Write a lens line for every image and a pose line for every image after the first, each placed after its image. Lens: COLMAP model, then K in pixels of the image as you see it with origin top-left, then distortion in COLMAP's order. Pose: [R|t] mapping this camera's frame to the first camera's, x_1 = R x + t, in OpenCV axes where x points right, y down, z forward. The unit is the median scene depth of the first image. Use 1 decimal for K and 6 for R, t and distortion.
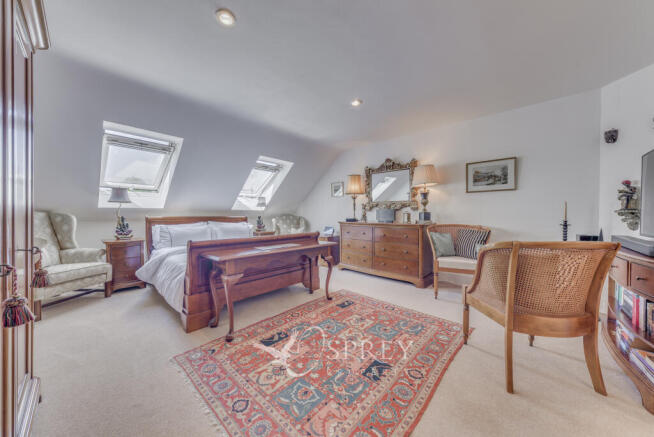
lens RADIAL K [[227.5, 0, 330.5], [0, 227.5, 216.6], [0, 0, 1]] dist [0.000813, -0.001009]
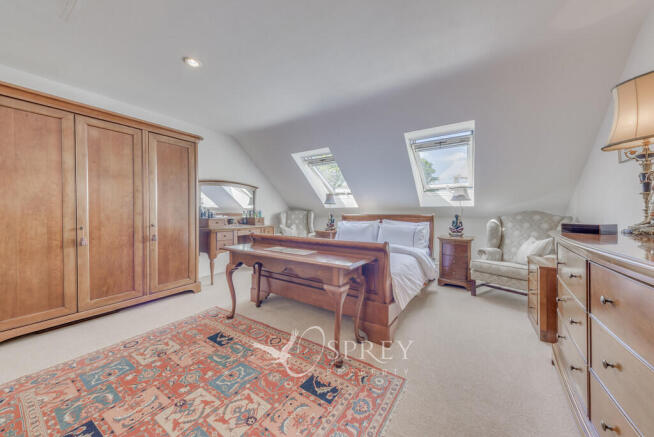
lens RADIAL K [[227.5, 0, 330.8], [0, 227.5, 214.3], [0, 0, 1]] dist [0.000813, -0.001009]
pose [[0.150065, 0.004327, -0.988667, 0.737035], [-0.008199, 0.999961, 0.003132, -0.005597], [0.988642, 0.007636, 0.150095, 1.229034]]
